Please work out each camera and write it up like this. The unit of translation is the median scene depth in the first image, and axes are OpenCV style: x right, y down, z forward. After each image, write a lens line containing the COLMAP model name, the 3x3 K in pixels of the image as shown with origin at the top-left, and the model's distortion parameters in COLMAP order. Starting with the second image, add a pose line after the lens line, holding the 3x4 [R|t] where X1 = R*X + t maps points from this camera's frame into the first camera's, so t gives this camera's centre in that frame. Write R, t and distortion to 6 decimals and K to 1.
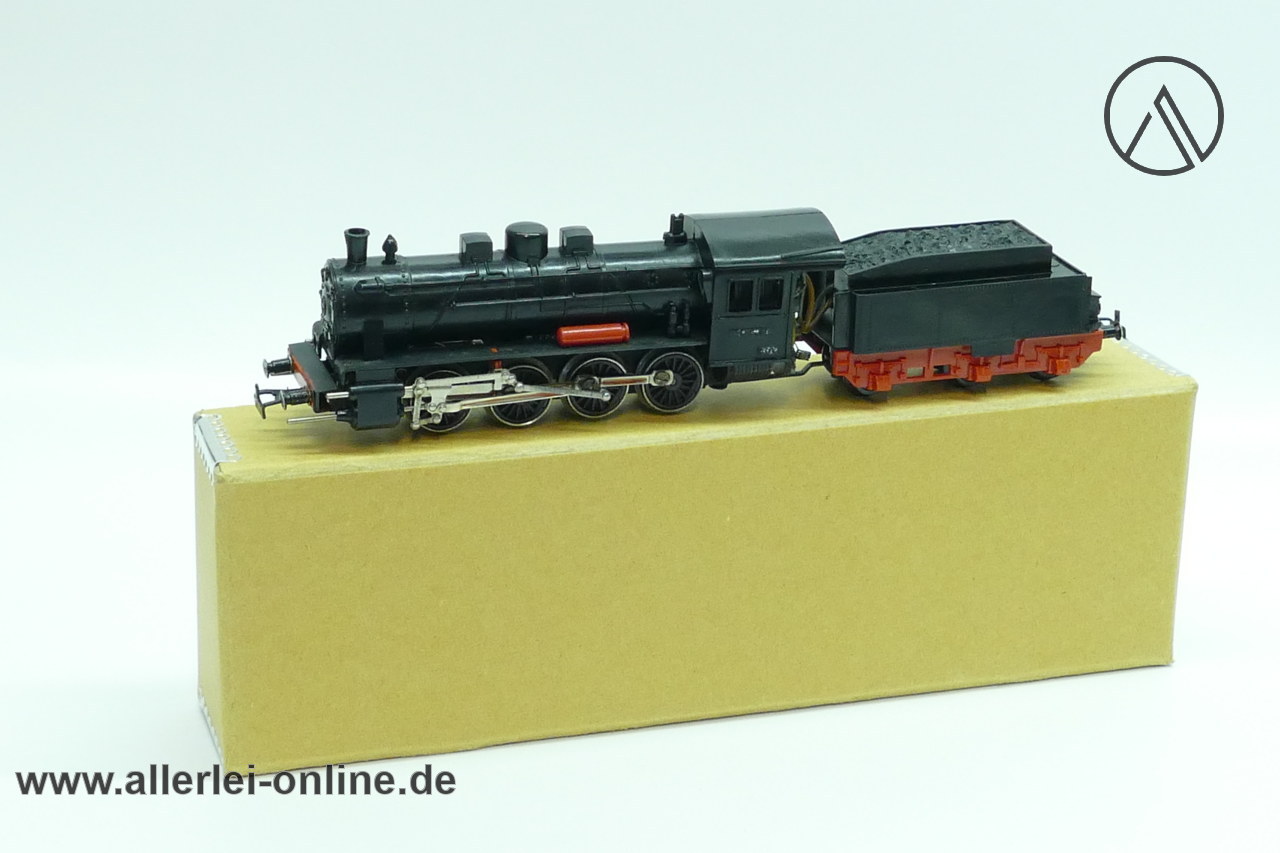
lens RADIAL K [[2784.3, 0, 640.0], [0, 2784.3, 426.5], [0, 0, 1]] dist [0.001073, -0.446983]
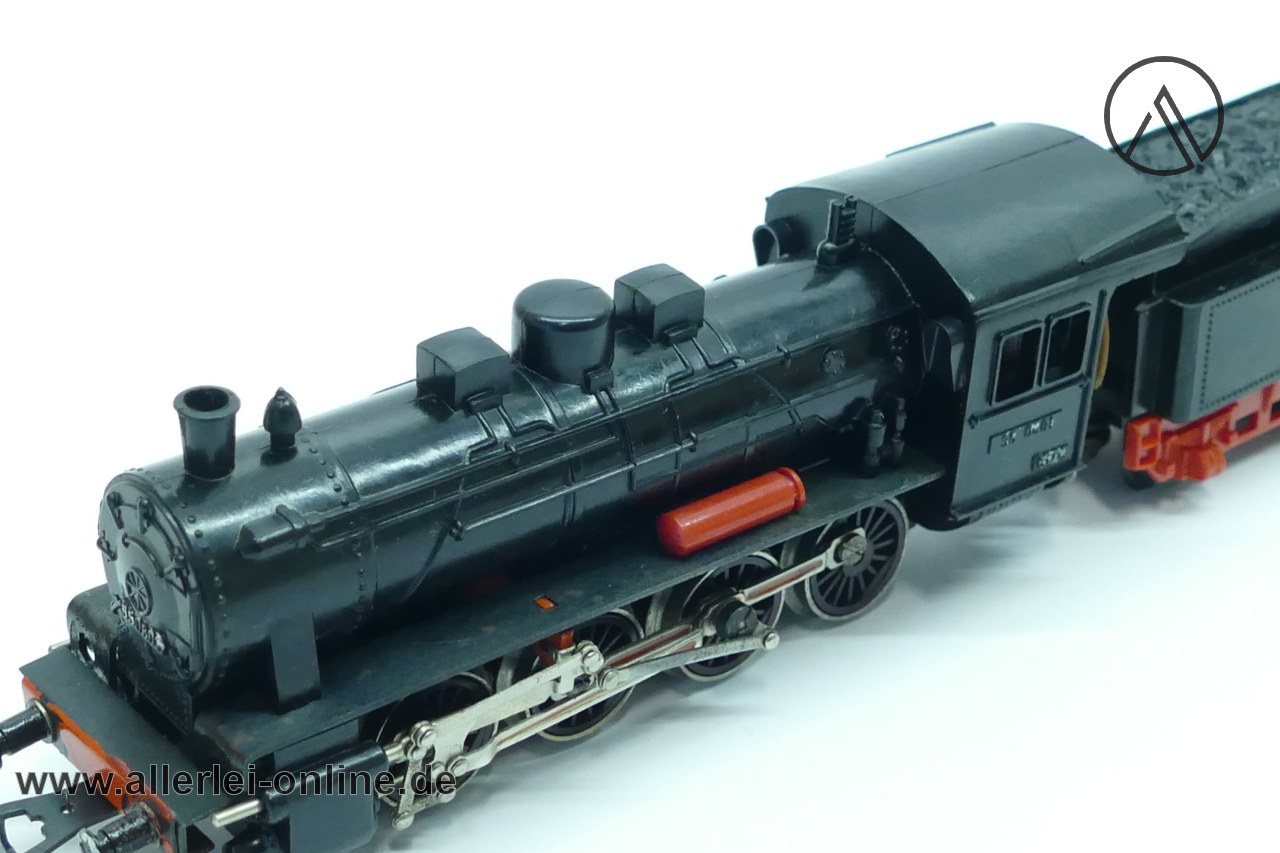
lens RADIAL K [[2784.3, 0, 640.0], [0, 2784.3, 426.5], [0, 0, 1]] dist [0.001073, -0.446983]
pose [[0.935109, -0.183200, 0.303329, -0.162254], [0.139775, 0.977278, 0.159343, -0.119031], [-0.325628, -0.106605, 0.939469, 0.603178]]
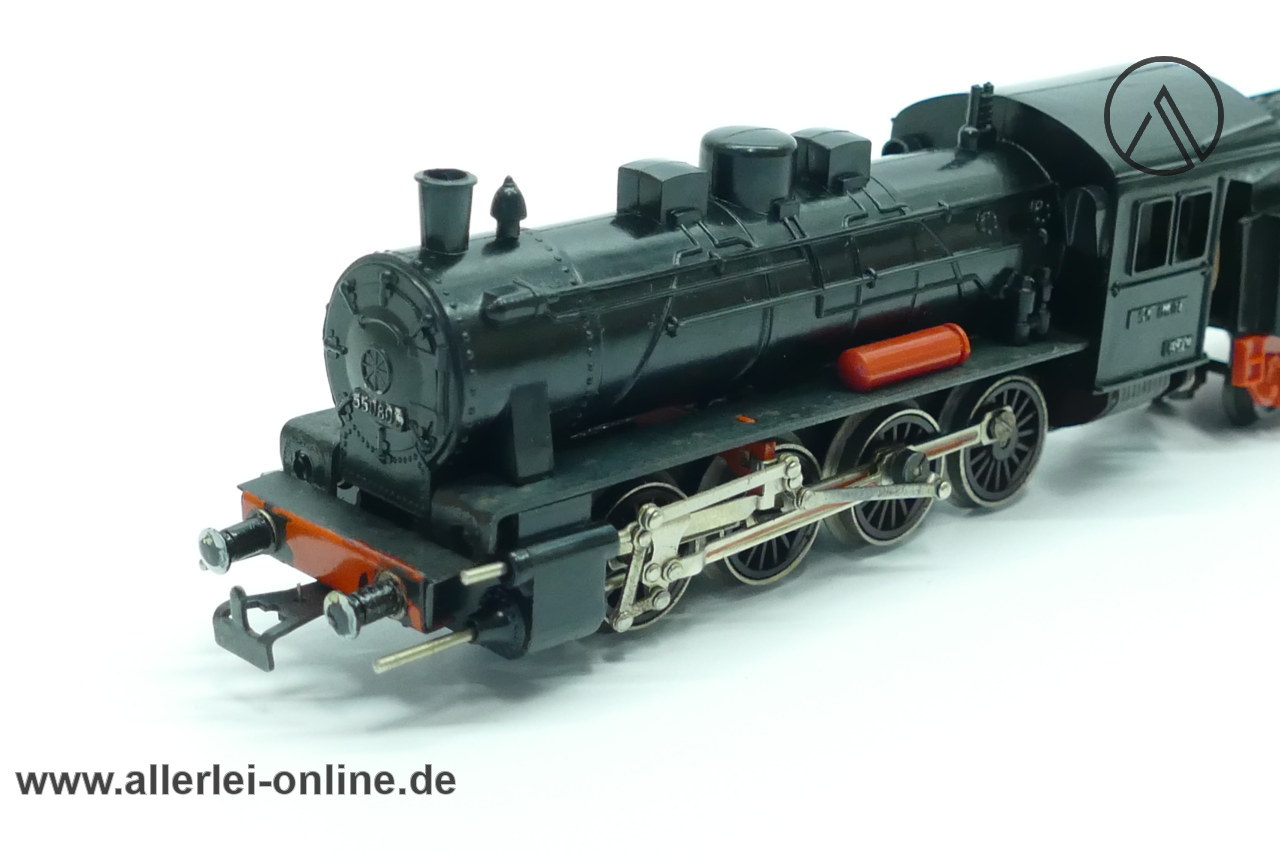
lens RADIAL K [[2784.3, 0, 640.0], [0, 2784.3, 426.5], [0, 0, 1]] dist [0.001073, -0.446983]
pose [[0.903630, -0.148432, 0.401772, -0.242247], [0.168456, 0.985599, -0.014754, -0.022728], [-0.393796, 0.081013, 0.915621, 0.610514]]
